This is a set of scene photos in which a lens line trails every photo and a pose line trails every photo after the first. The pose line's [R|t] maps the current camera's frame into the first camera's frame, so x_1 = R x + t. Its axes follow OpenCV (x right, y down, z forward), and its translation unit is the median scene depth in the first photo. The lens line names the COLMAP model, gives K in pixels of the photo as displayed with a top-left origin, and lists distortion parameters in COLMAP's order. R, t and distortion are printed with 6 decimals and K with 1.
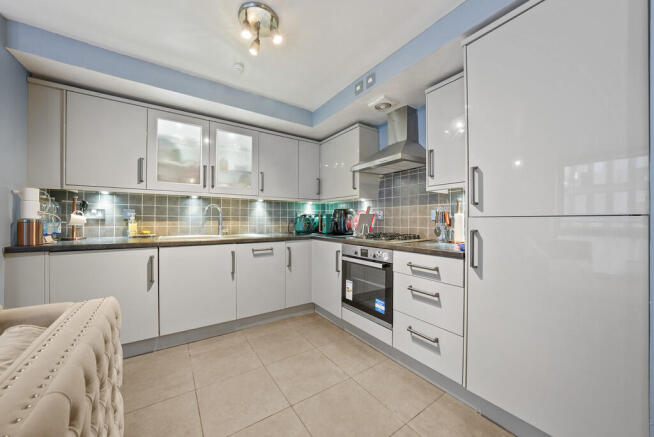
lens RADIAL K [[240.2, 0, 326.8], [0, 240.2, 220.7], [0, 0, 1]] dist [-0.001217, -0.000012]
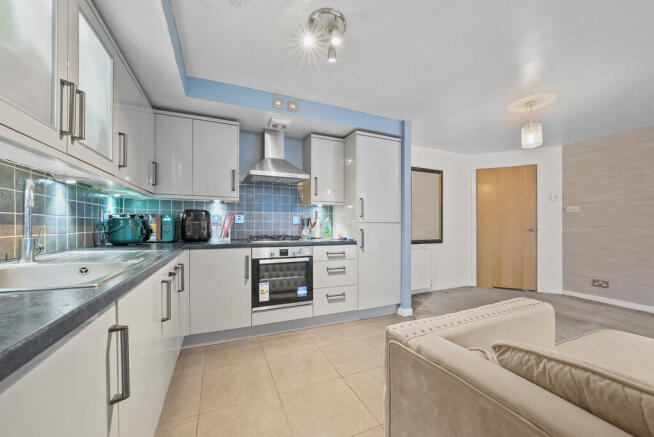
lens RADIAL K [[243.8, 0, 327.2], [0, 243.8, 225.7], [0, 0, 1]] dist [-0.000788, -0.000076]
pose [[0.179844, -0.004583, 0.983684, -0.844762], [-0.001261, 0.999987, 0.004889, 0.000645], [-0.983694, -0.002120, 0.179836, 0.527054]]
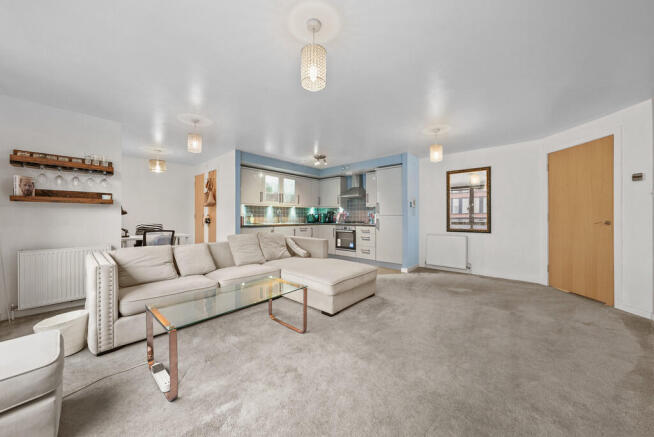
lens RADIAL K [[240.2, 0, 326.8], [0, 240.2, 220.7], [0, 0, 1]] dist [-0.001217, -0.000012]
pose [[0.971434, -0.004467, 0.237267, -0.643891], [0.000944, 0.999888, 0.014958, 0.004935], [-0.237308, -0.014307, 0.971329, -1.498933]]
